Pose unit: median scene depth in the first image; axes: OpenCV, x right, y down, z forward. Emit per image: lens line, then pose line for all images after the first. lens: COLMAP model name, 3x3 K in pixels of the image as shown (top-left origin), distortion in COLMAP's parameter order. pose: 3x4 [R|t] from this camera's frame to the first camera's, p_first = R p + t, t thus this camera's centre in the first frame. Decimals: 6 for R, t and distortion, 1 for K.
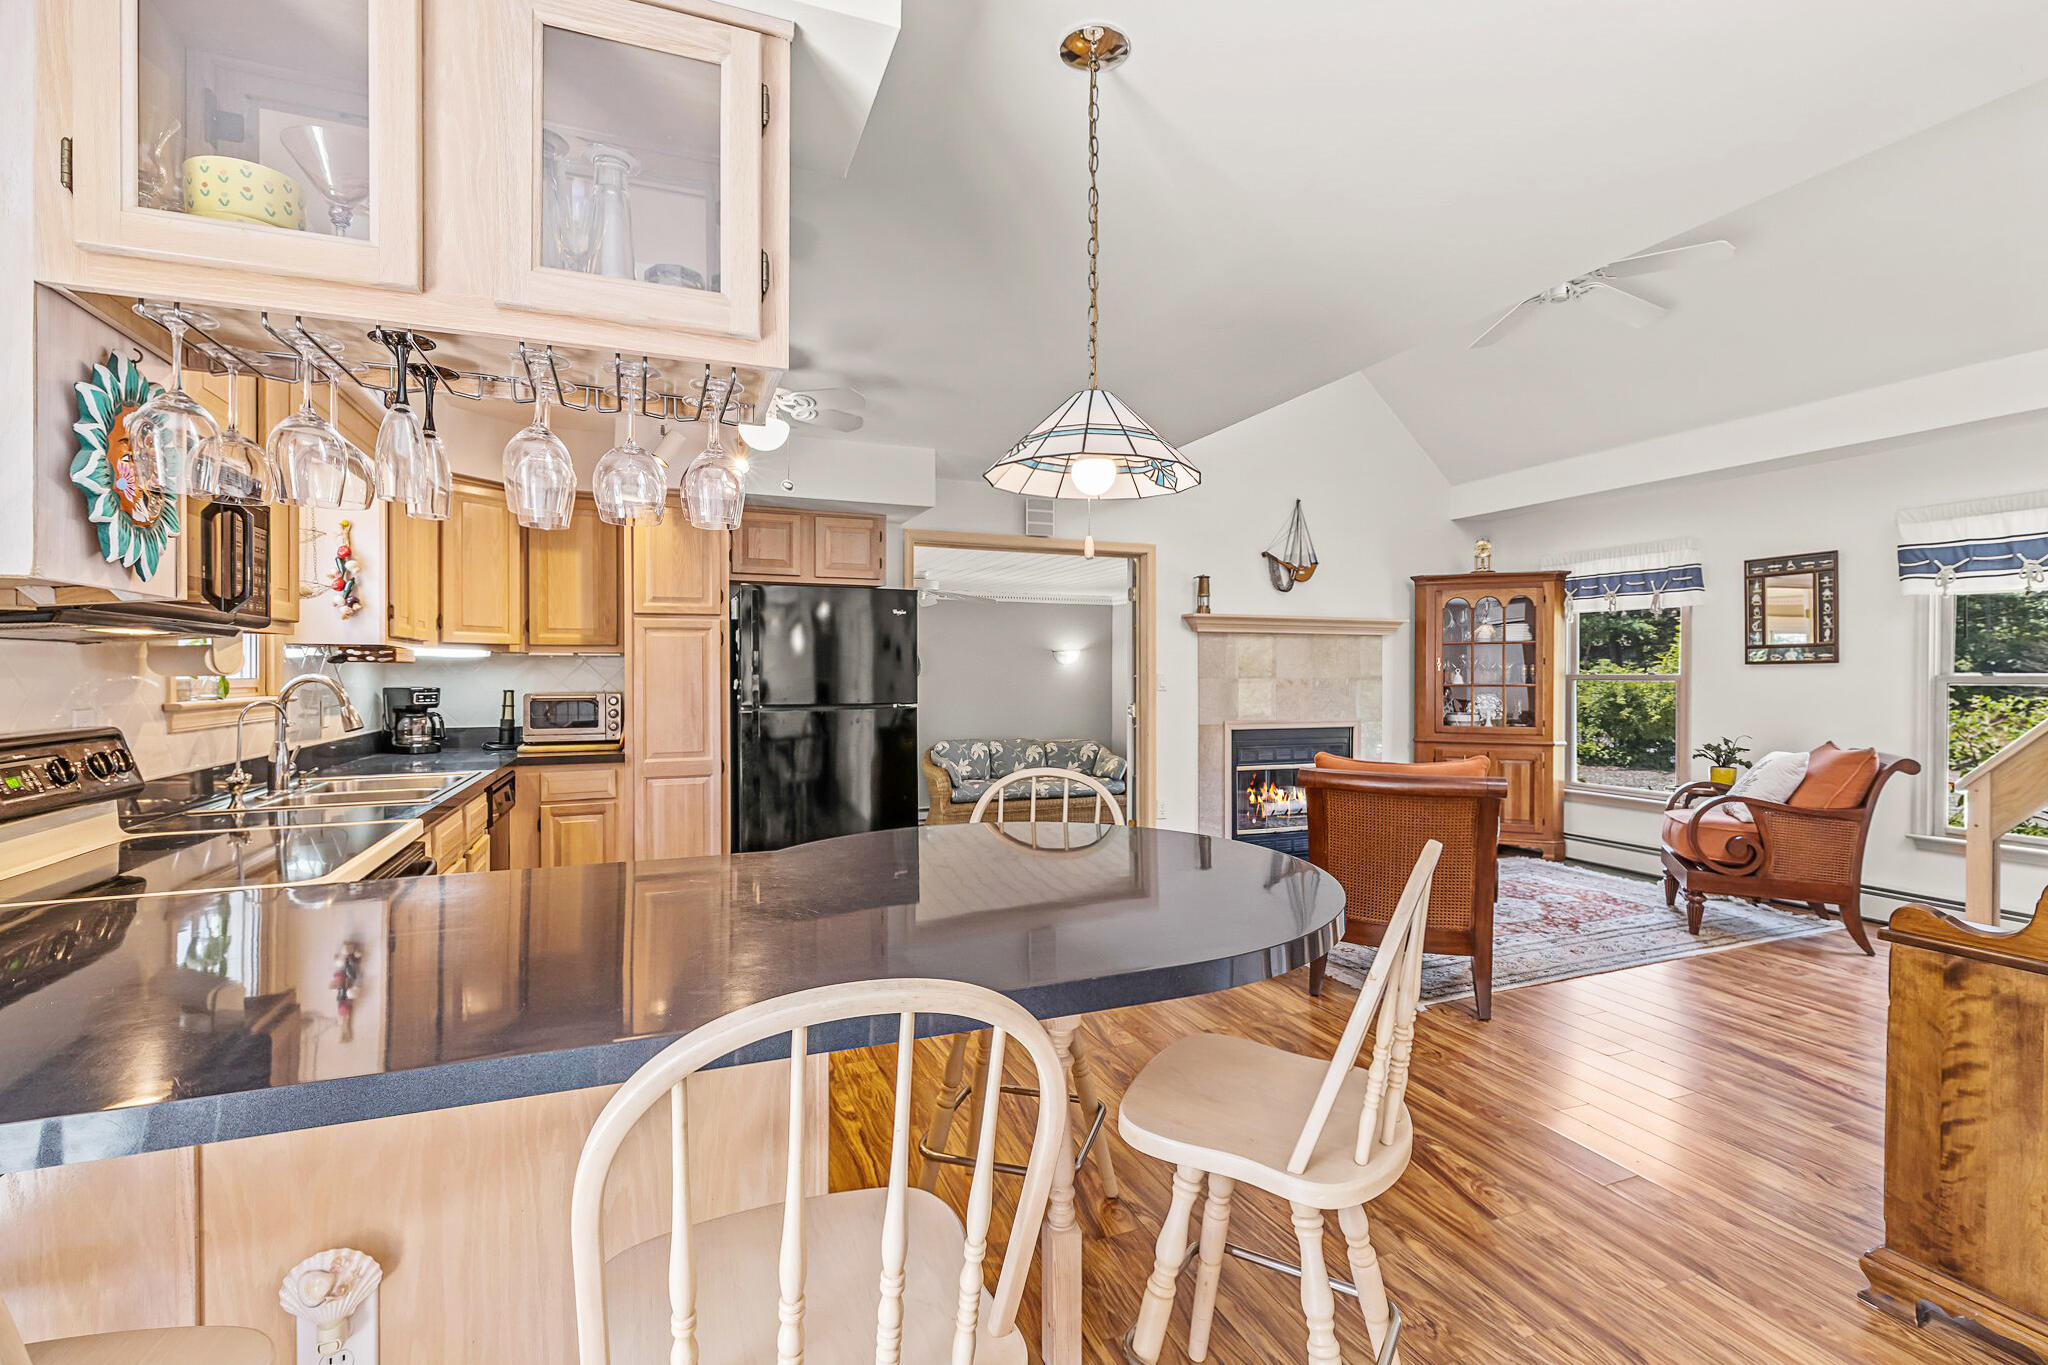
lens RADIAL K [[927.0, 0, 1022.0], [0, 927.0, 677.0], [0, 0, 1]] dist [0.001367, 0.000083]
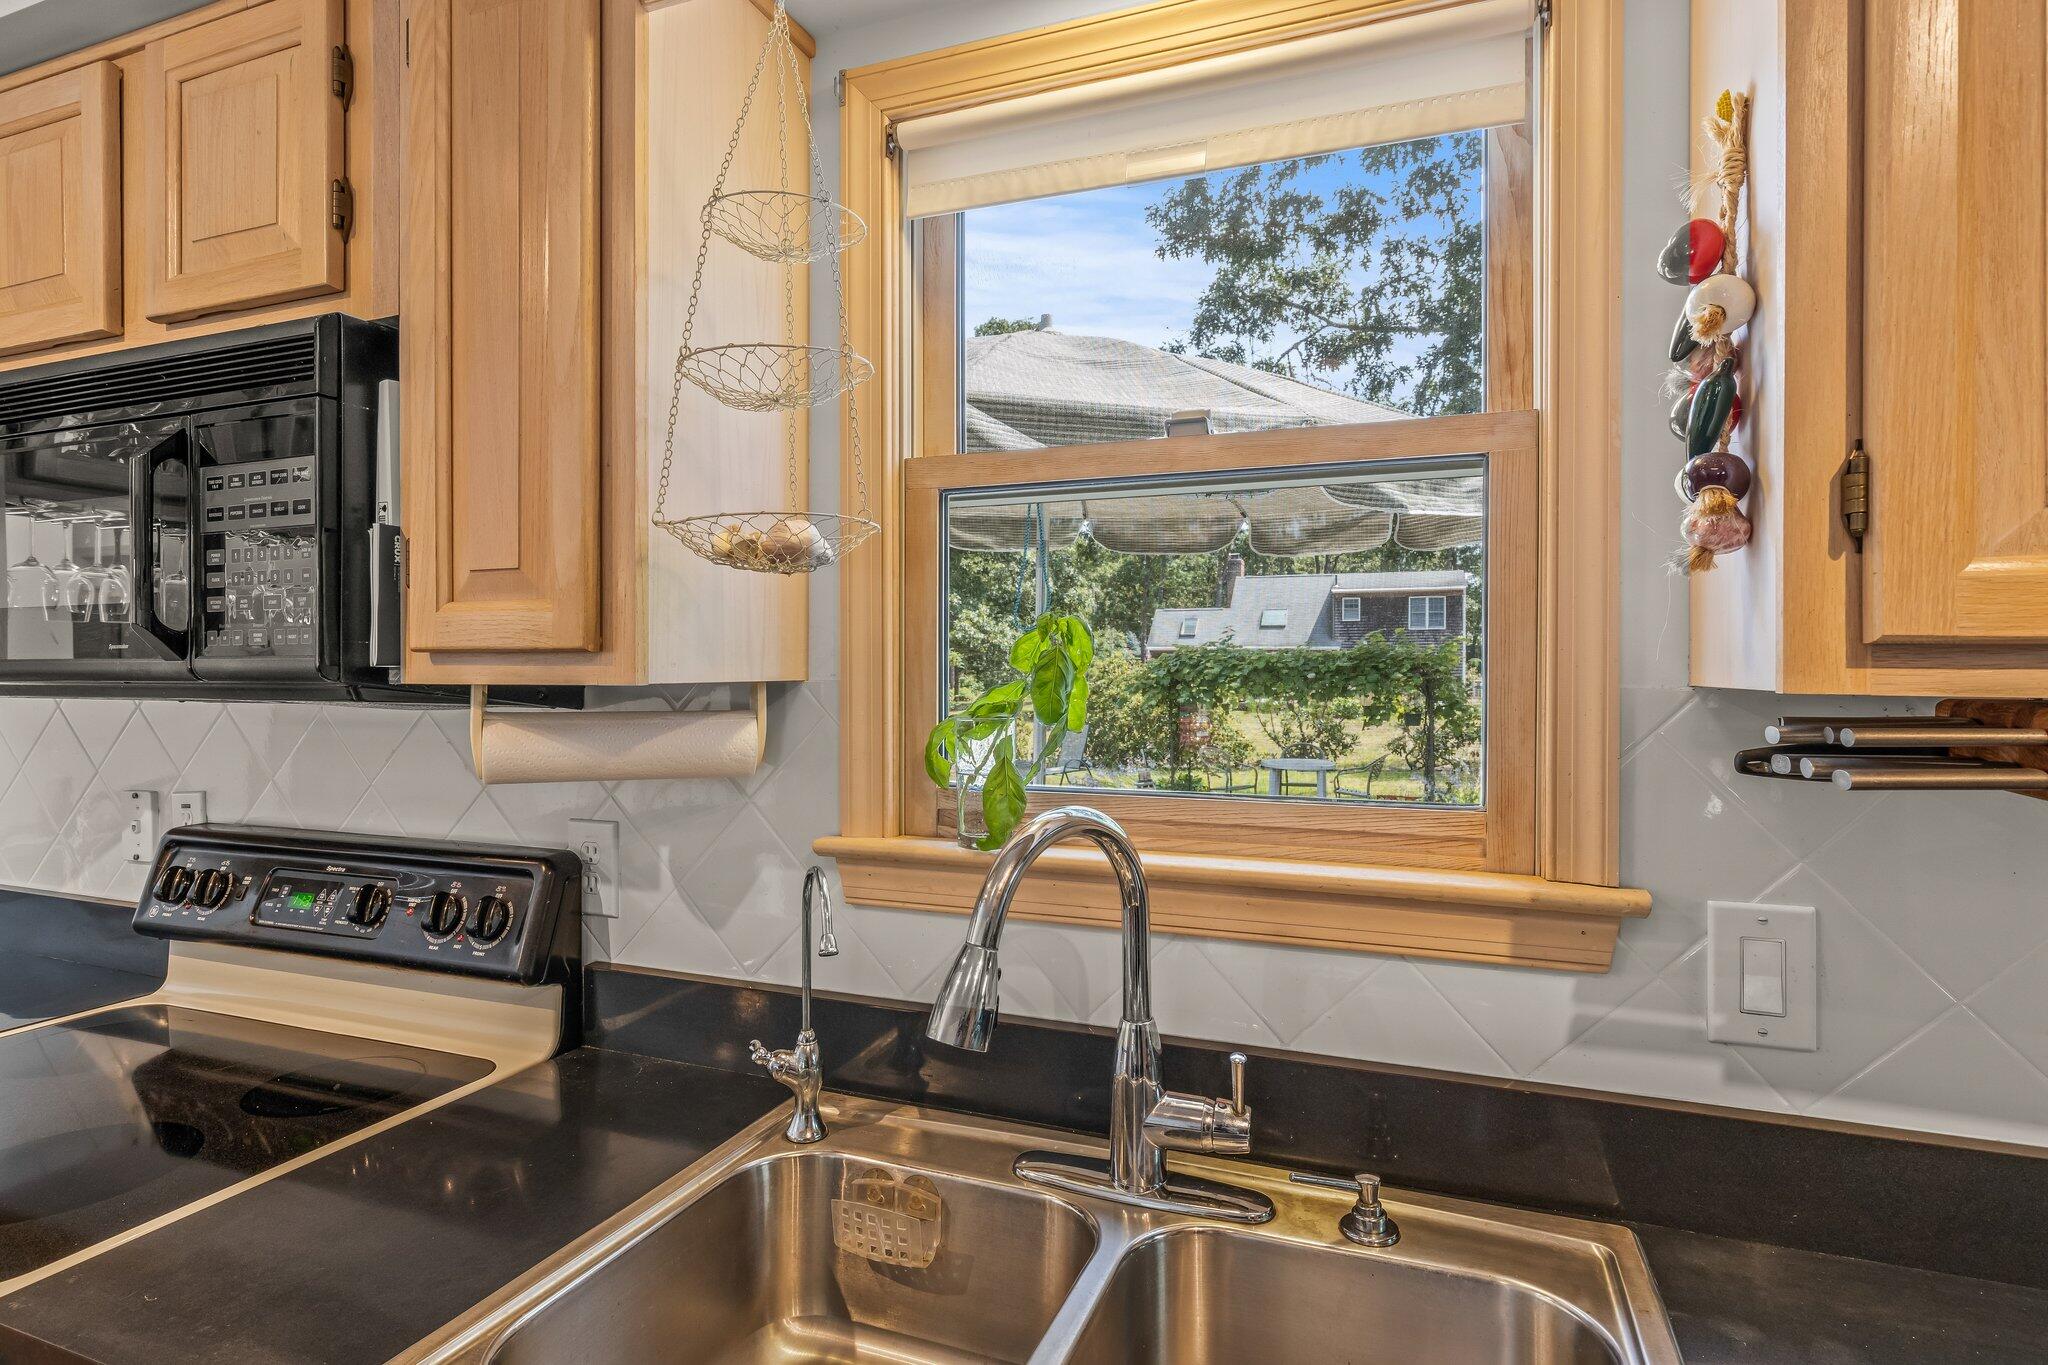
lens RADIAL K [[1037.6, 0, 1052.0], [0, 1037.6, 677.3], [0, 0, 1]] dist [-0.002004, -0.000294]
pose [[-0.676341, 0.006014, -0.736564, -0.303817], [-0.004378, 0.999916, 0.012184, -0.027074], [0.736576, 0.011465, -0.676258, 0.696102]]
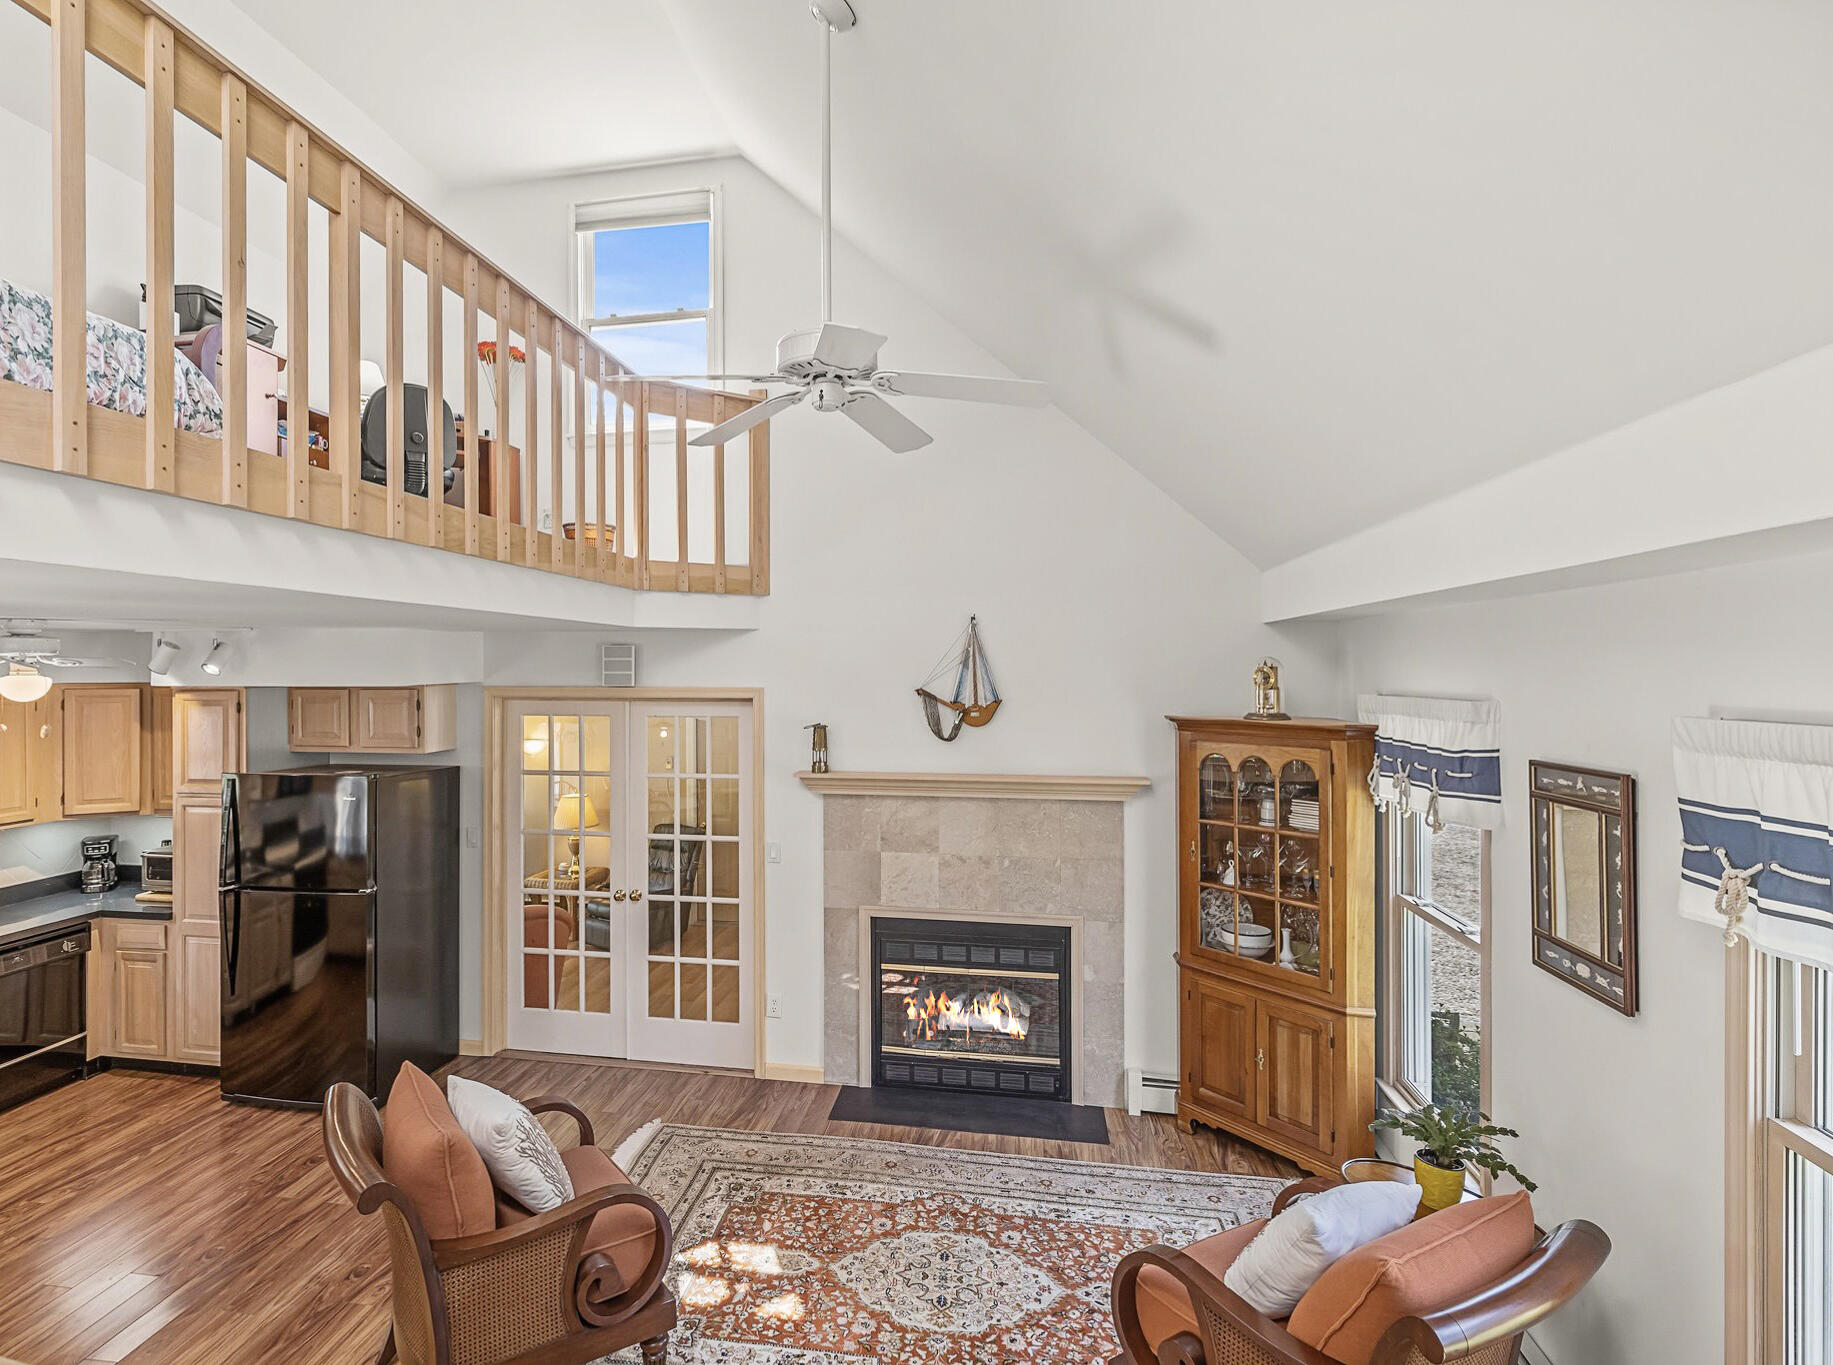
lens RADIAL K [[949.5, 0, 827.6], [0, 949.5, 670.9], [0, 0, 1]] dist [0.001706, 0.000599]
pose [[0.840602, -0.003300, -0.541643, 0.795403], [0.002014, 0.999994, -0.002966, -0.187921], [0.541650, 0.001403, 0.840603, 0.378253]]
